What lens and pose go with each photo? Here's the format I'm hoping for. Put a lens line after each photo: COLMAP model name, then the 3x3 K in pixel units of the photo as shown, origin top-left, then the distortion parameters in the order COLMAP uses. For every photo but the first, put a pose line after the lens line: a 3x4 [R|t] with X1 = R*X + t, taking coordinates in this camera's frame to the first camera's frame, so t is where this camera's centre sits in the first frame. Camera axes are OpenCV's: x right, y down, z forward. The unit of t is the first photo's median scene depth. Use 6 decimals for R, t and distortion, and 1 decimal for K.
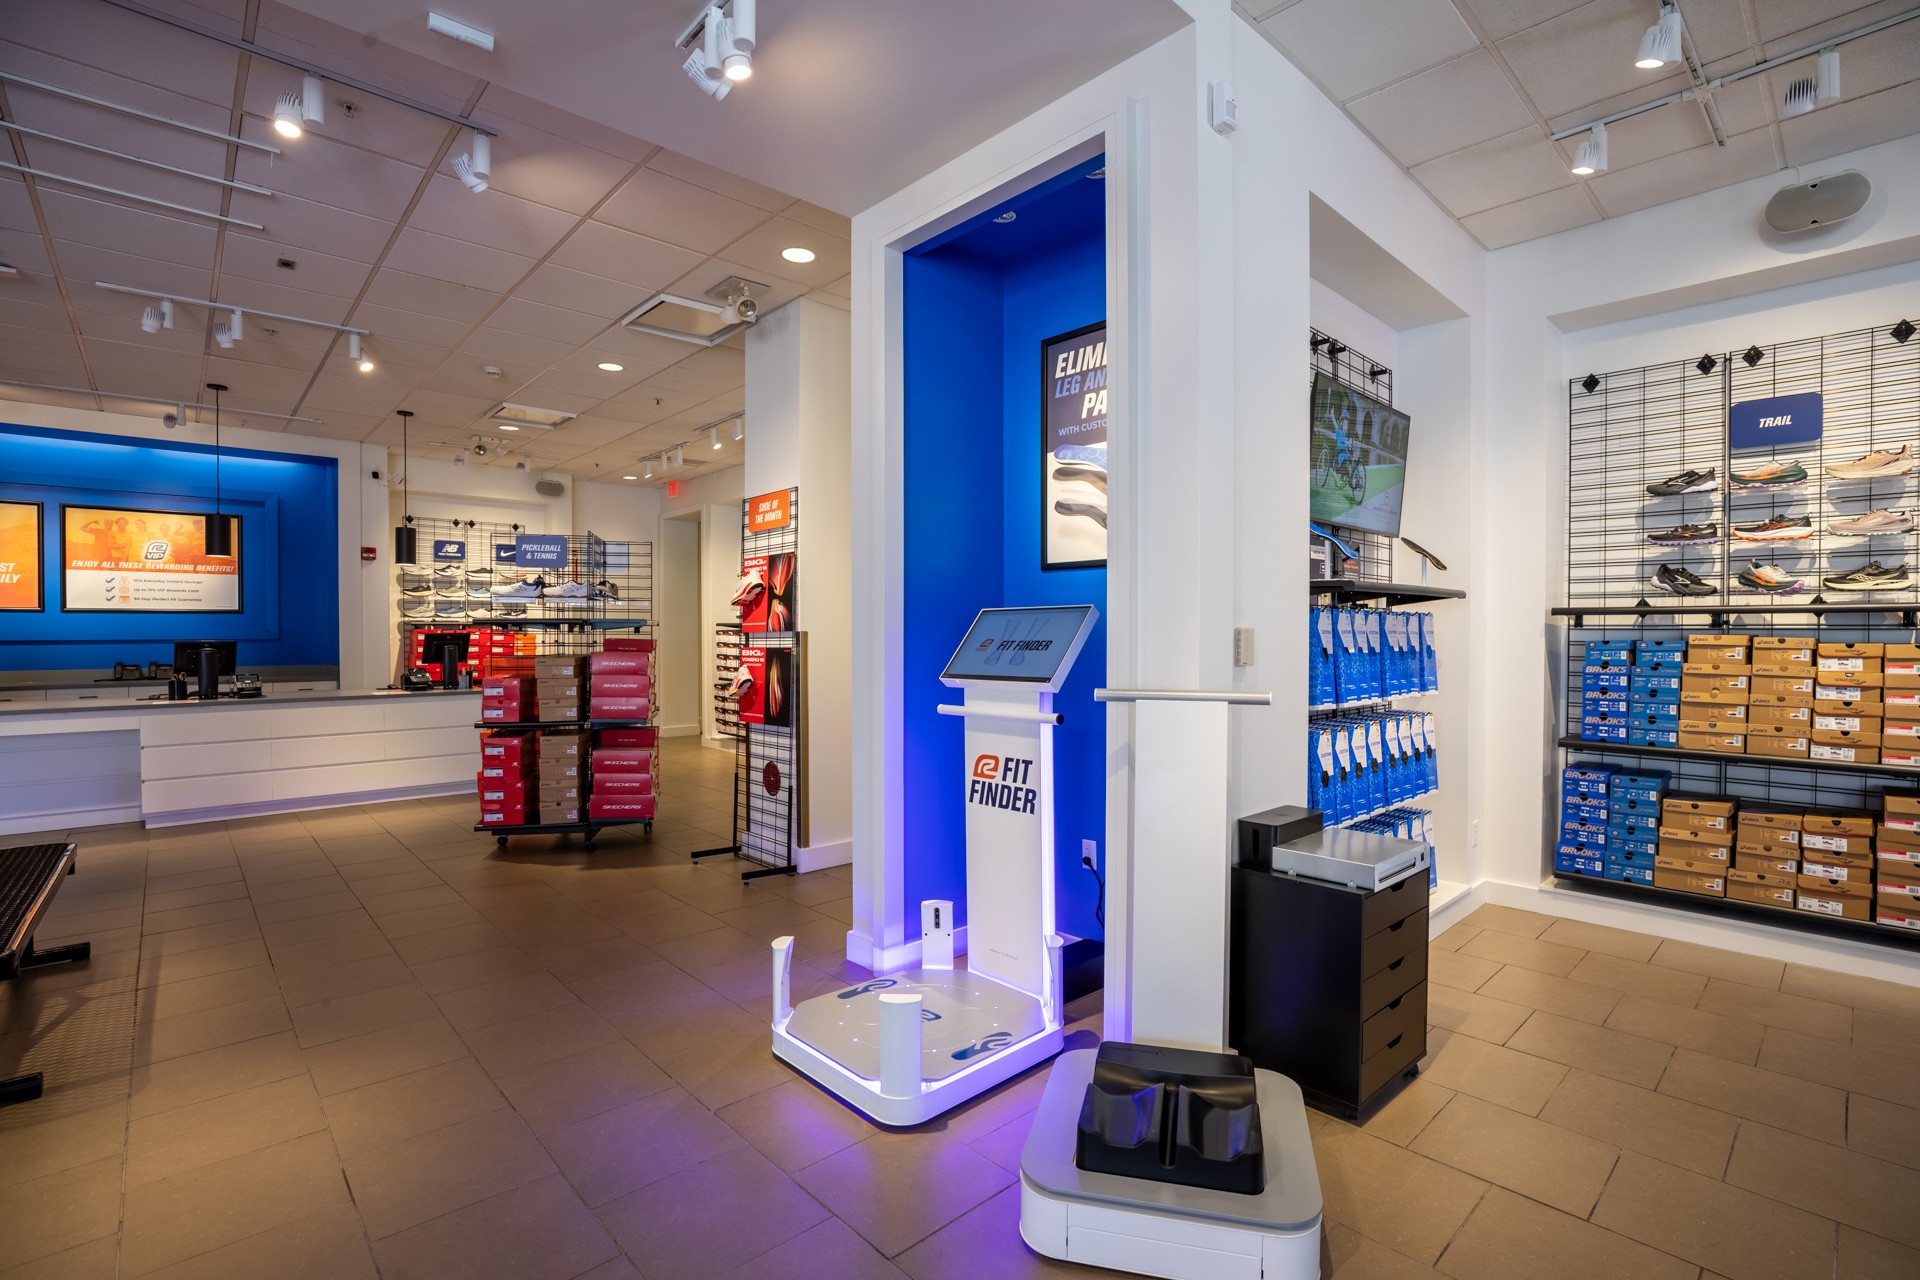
lens RADIAL K [[884.9, 0, 975.0], [0, 884.9, 642.0], [0, 0, 1]] dist [-0.042821, 0.013918]
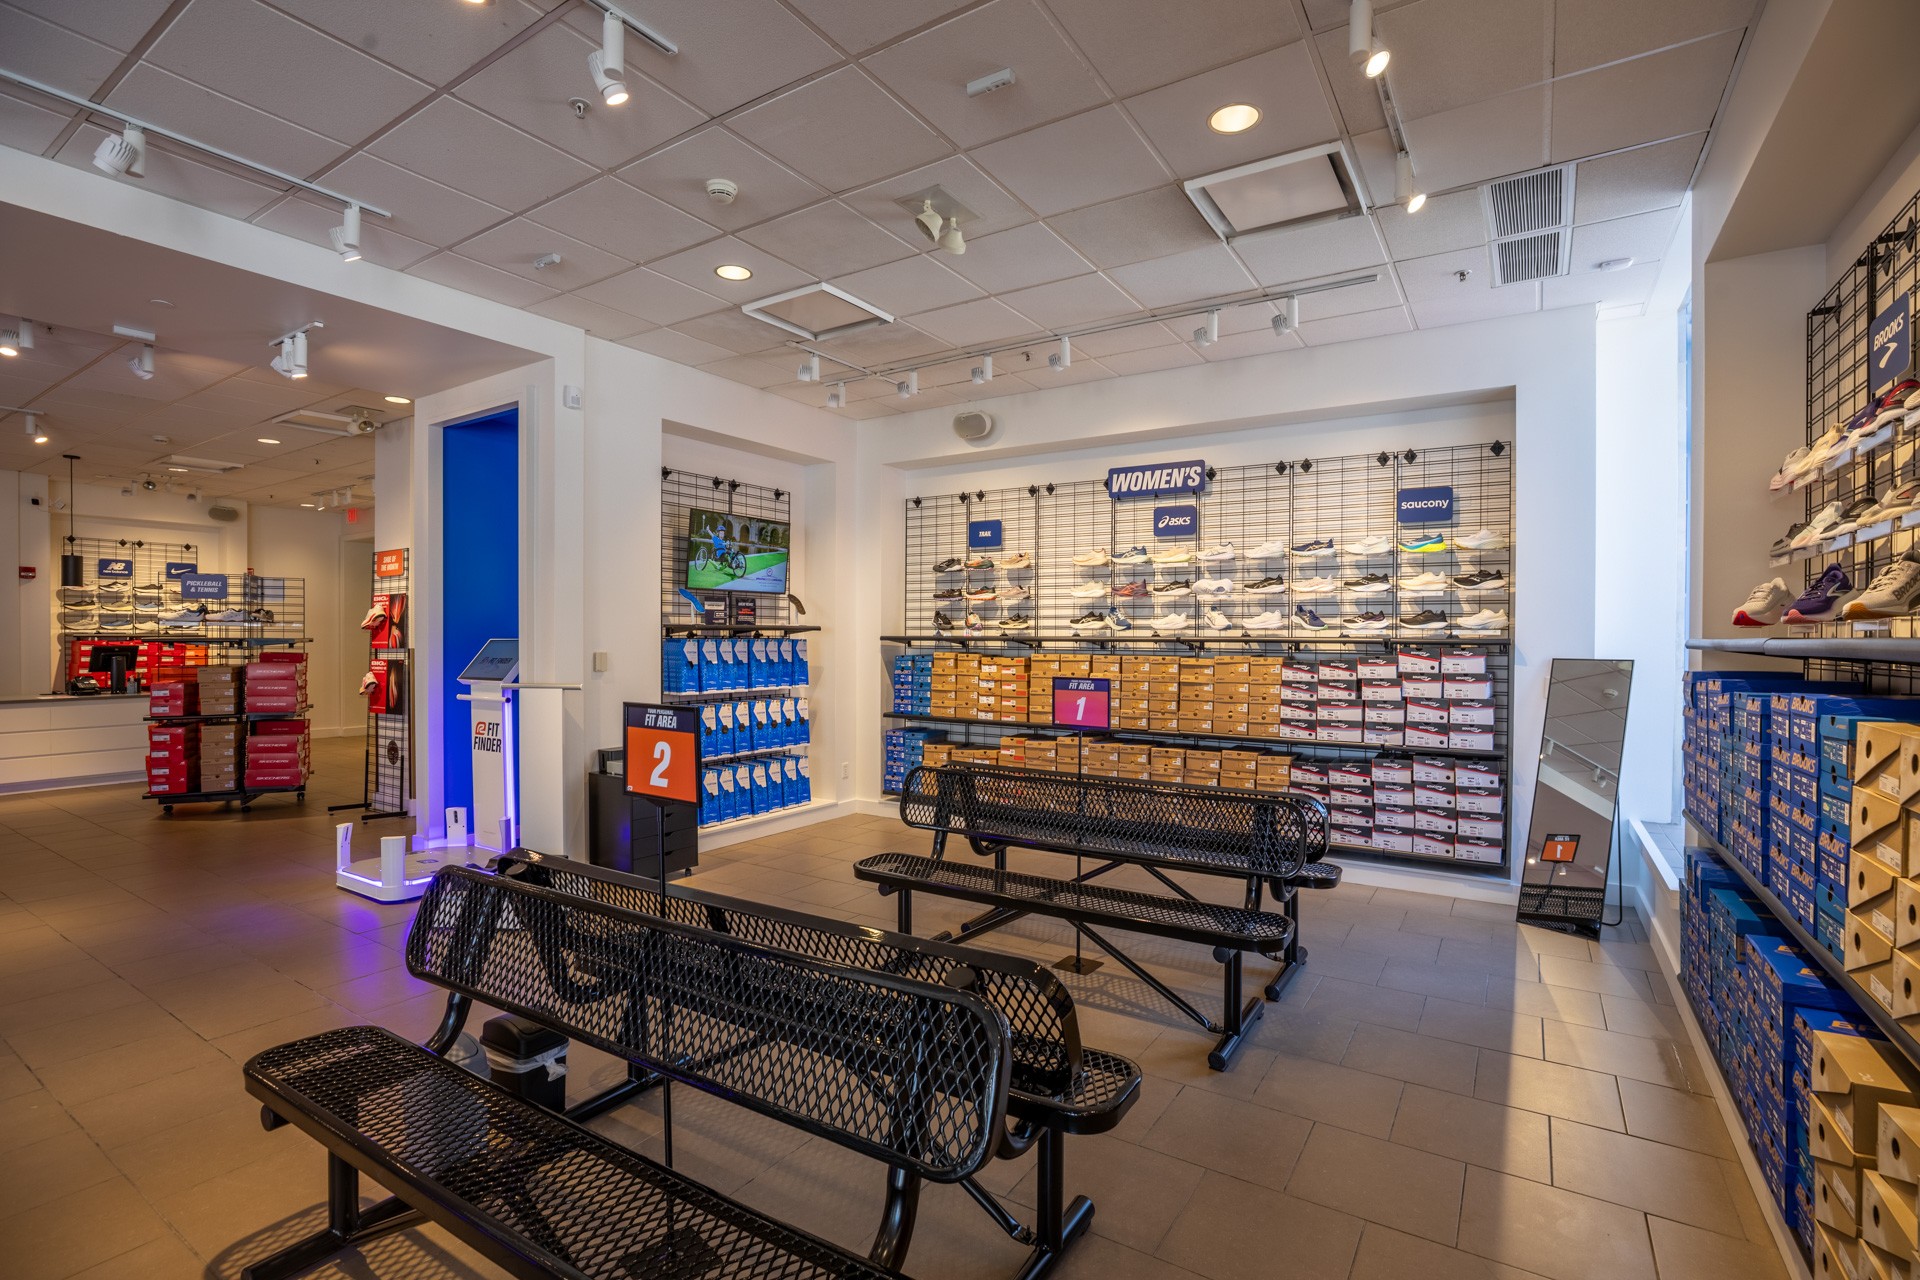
lens RADIAL K [[884.9, 0, 975.0], [0, 884.9, 642.0], [0, 0, 1]] dist [-0.042821, 0.013918]
pose [[0.969051, 0.001113, 0.246859, 0.326035], [-0.000138, 0.999992, -0.003967, -0.016045], [-0.246861, 0.003810, 0.969043, -0.573647]]
